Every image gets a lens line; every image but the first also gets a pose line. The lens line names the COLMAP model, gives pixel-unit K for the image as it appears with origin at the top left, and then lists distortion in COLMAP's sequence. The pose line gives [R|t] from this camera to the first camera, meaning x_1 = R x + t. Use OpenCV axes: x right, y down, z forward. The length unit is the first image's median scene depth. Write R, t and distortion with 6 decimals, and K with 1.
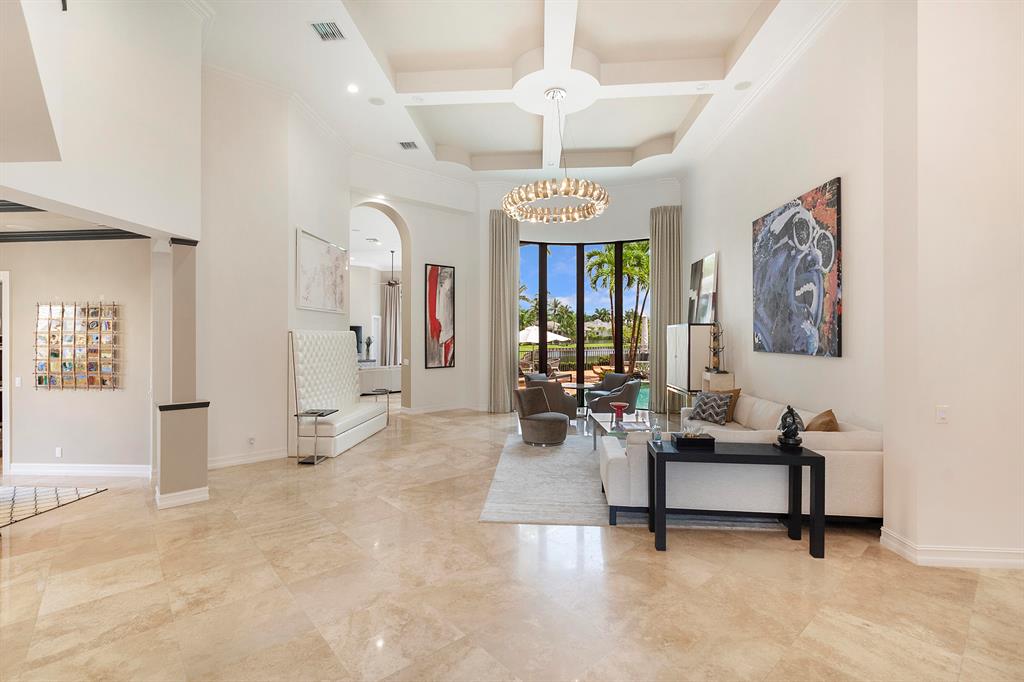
lens RADIAL K [[458.7, 0, 511.7], [0, 458.7, 345.9], [0, 0, 1]] dist [-0.000090, 0.000615]
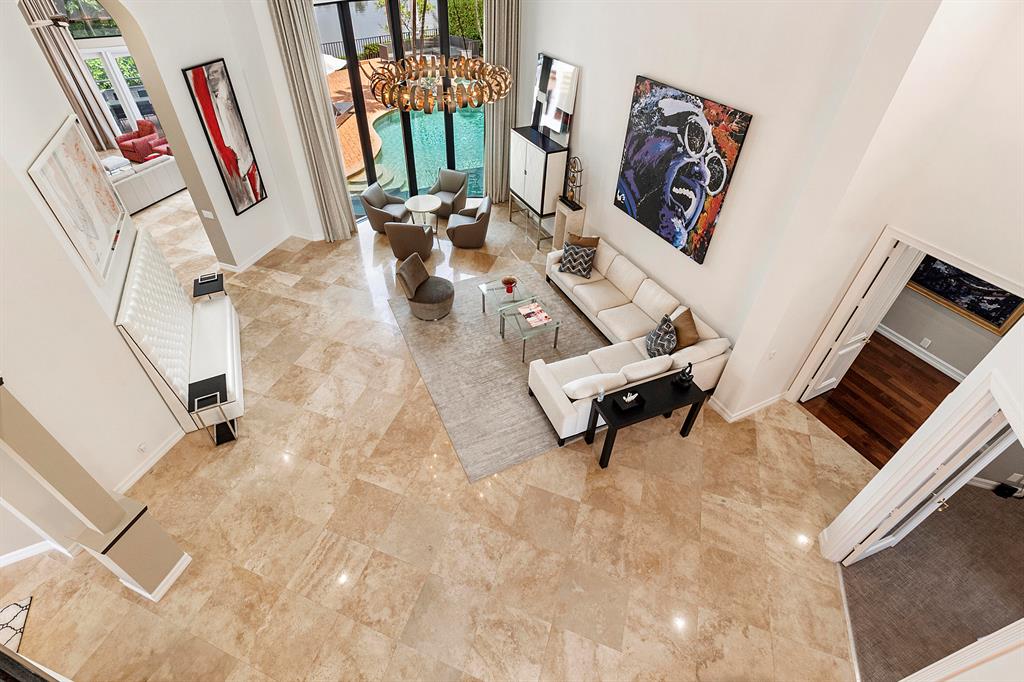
lens RADIAL K [[458.7, 0, 488.1], [0, 458.7, 318.4], [0, 0, 1]] dist [-0.000090, 0.000615]
pose [[0.884773, -0.297745, 0.358504, -0.258986], [0.007430, 0.778199, 0.627974, -0.563990], [-0.465963, -0.552951, 0.690742, 0.273572]]
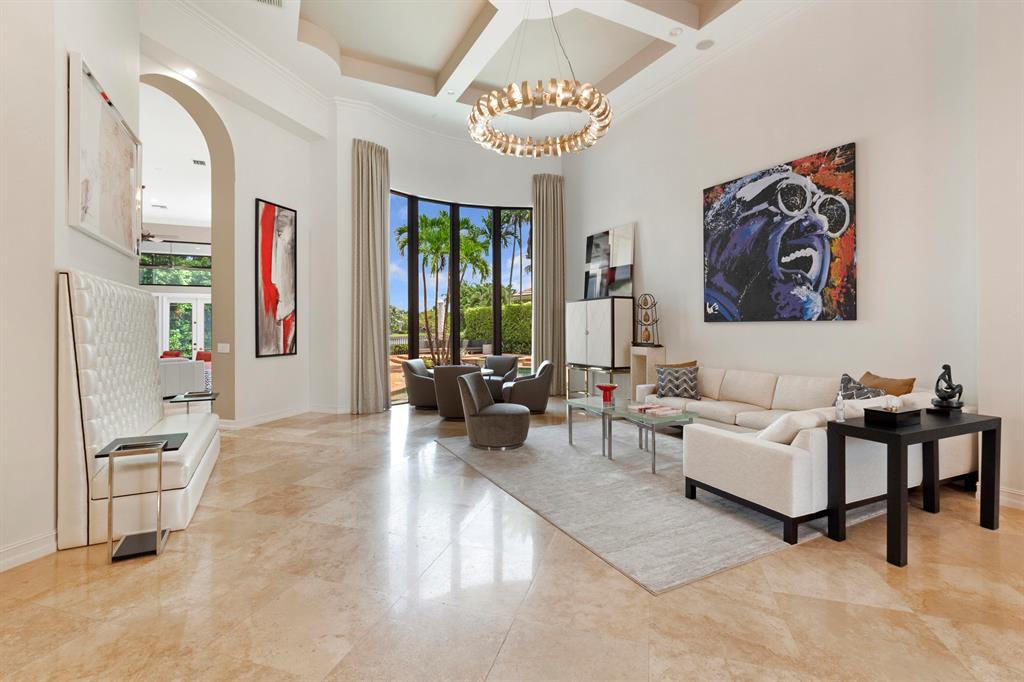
lens RADIAL K [[458.7, 0, 511.7], [0, 458.7, 334.8], [0, 0, 1]] dist [-0.000090, 0.000615]
pose [[0.857606, -0.008229, 0.514242, -0.390297], [0.011754, 0.999924, -0.003602, 0.043949], [-0.514174, 0.009134, 0.857638, 0.448809]]
